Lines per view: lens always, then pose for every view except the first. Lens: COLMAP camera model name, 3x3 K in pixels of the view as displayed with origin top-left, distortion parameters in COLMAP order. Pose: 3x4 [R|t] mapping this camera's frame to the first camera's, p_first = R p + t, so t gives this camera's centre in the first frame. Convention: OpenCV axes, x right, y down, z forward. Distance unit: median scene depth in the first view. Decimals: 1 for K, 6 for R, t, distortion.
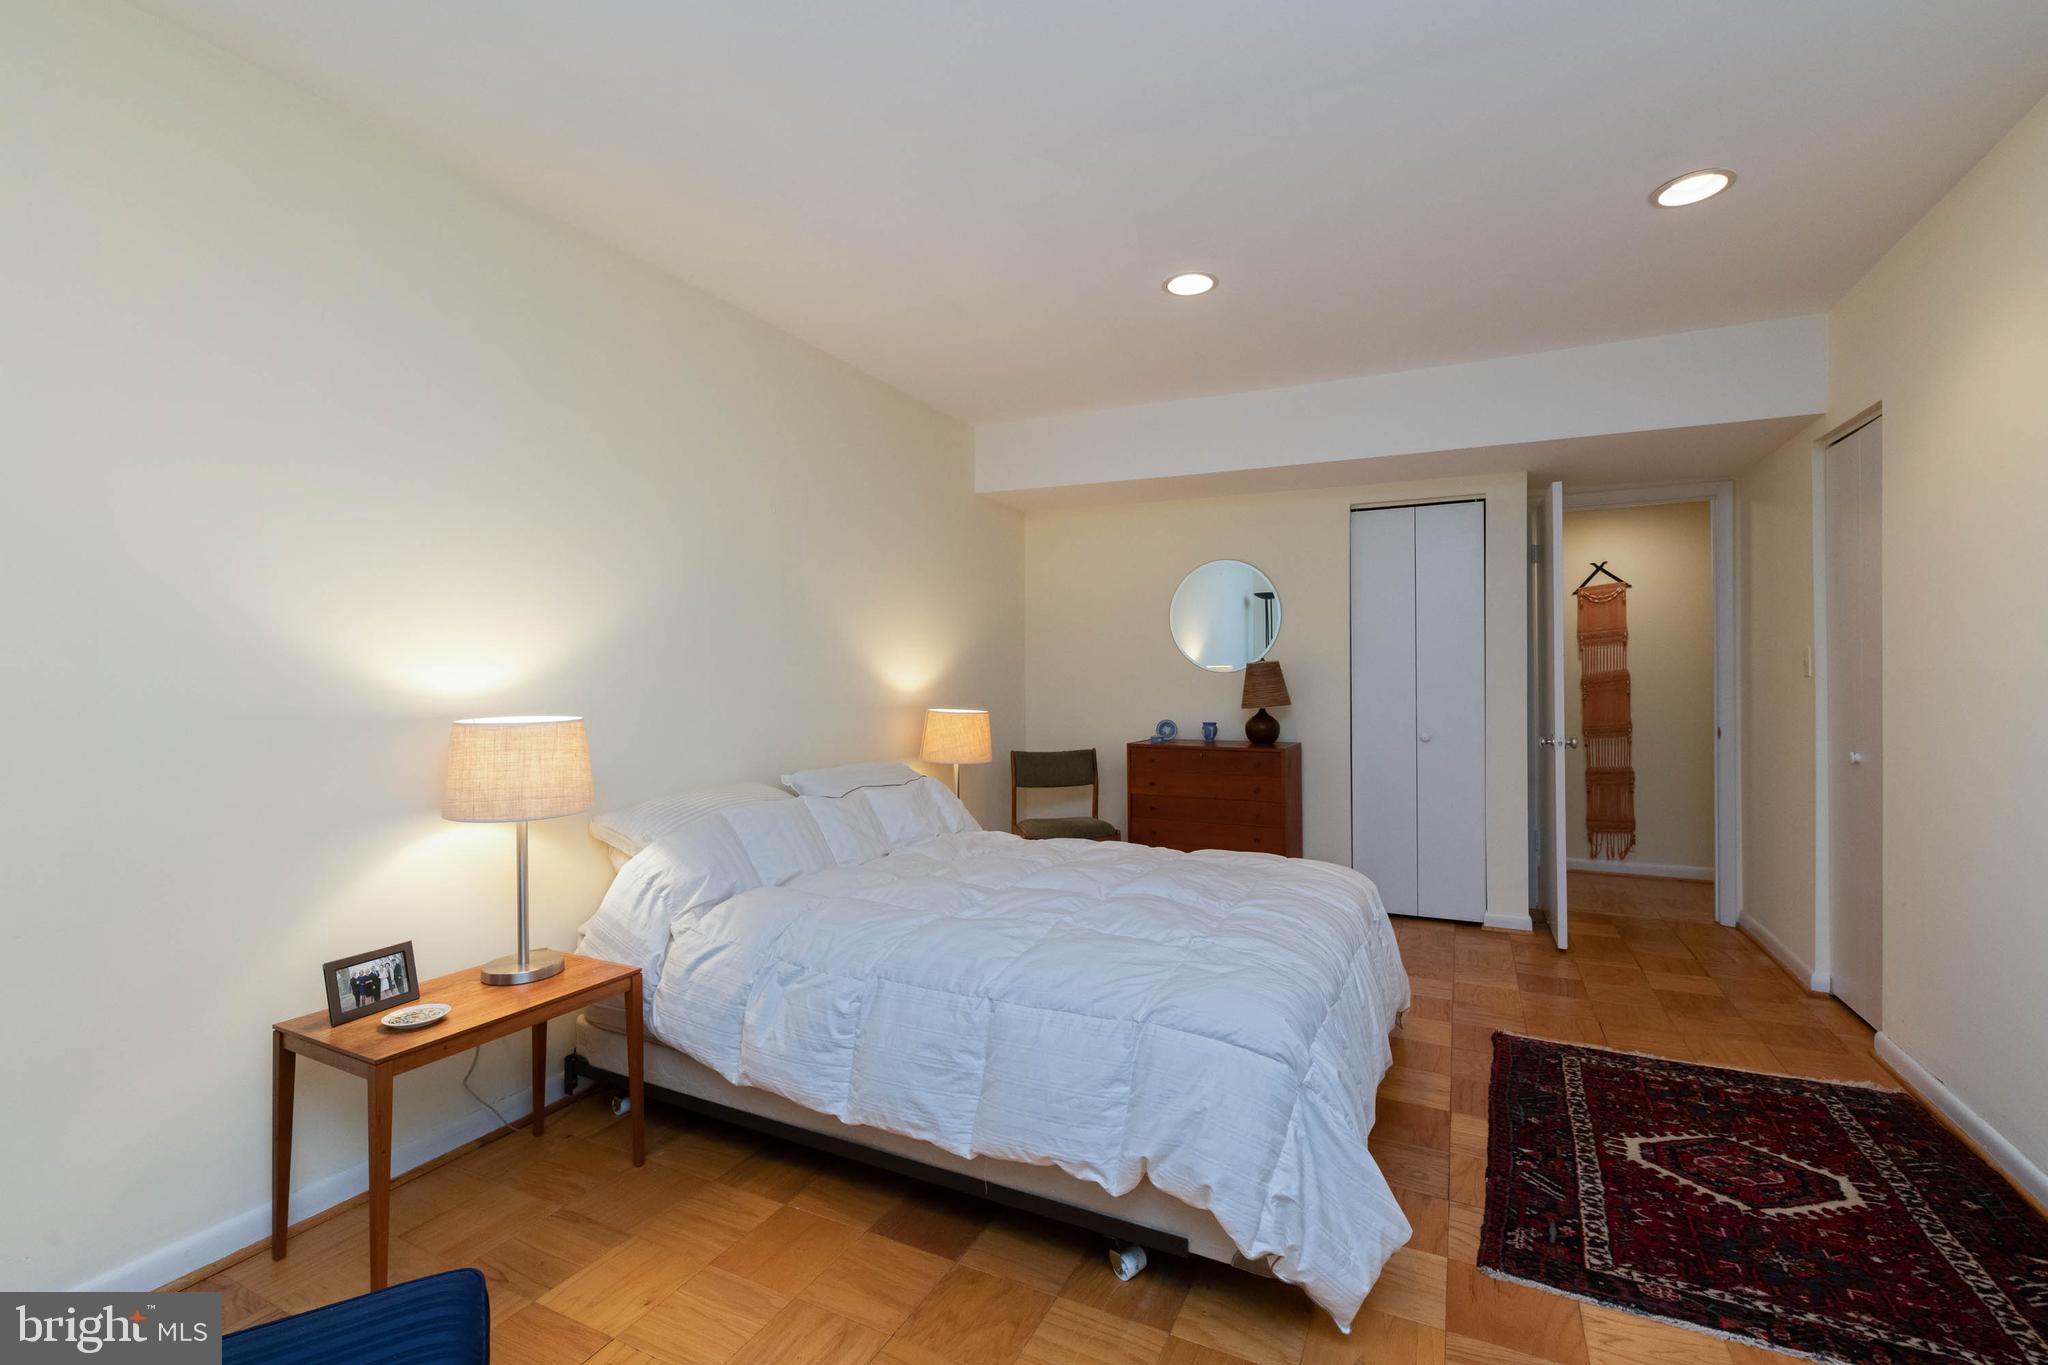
lens RADIAL K [[879.4, 0, 1027.4], [0, 879.4, 692.2], [0, 0, 1]] dist [0.001377, -0.000411]
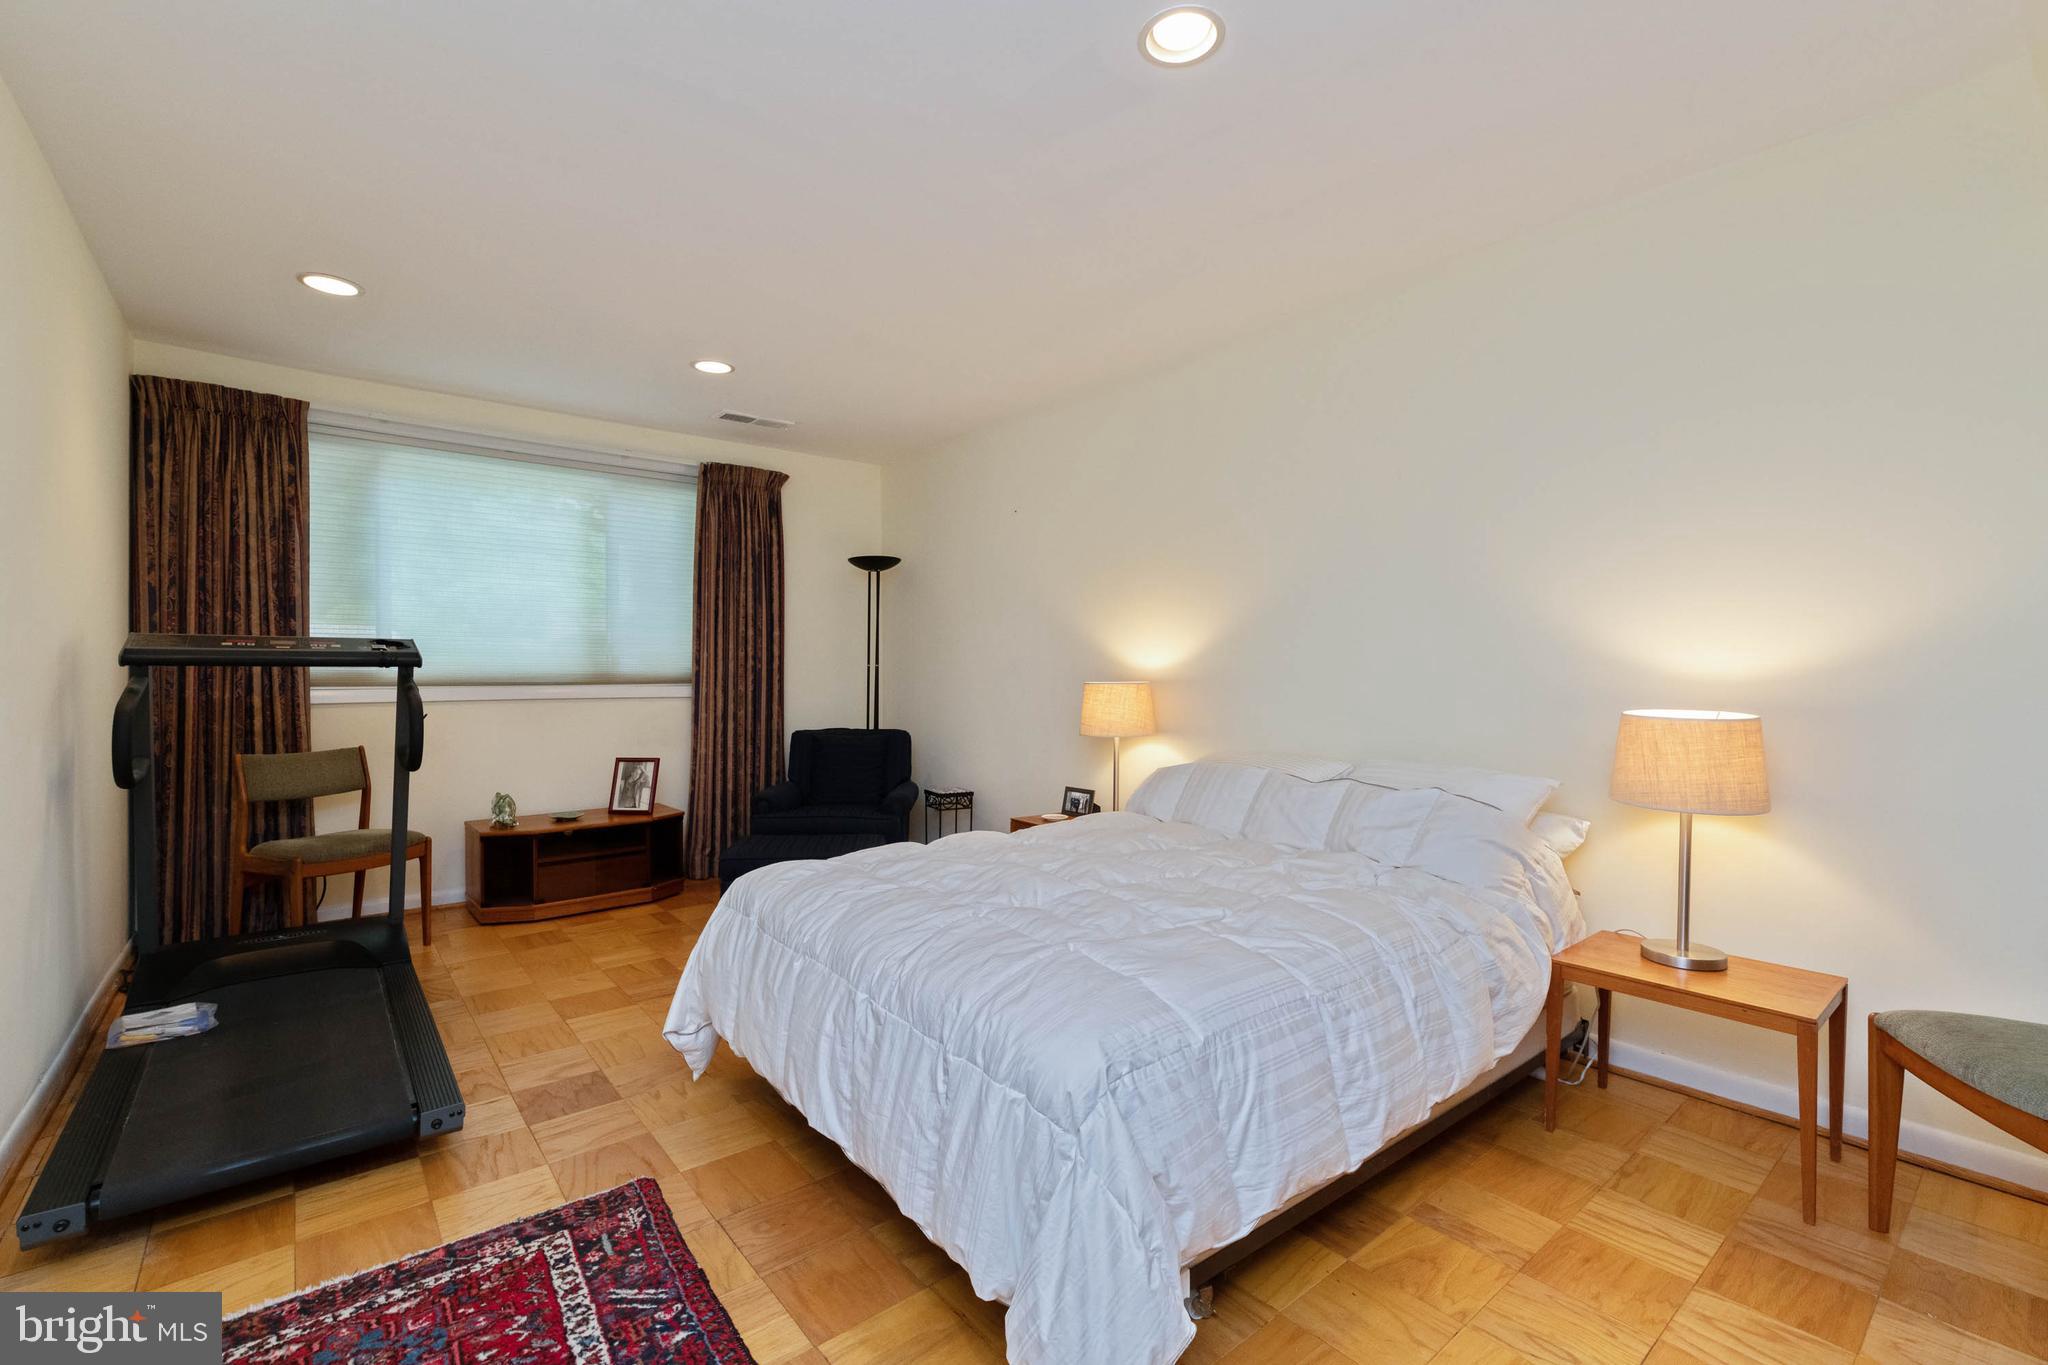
lens RADIAL K [[879.4, 0, 1027.7], [0, 879.4, 677.3], [0, 0, 1]] dist [0.001377, -0.000411]
pose [[-0.403983, 0.009719, -0.914715, 1.257351], [0.020227, 0.999794, 0.001690, 0.024838], [0.914543, -0.017820, -0.404096, 1.787099]]
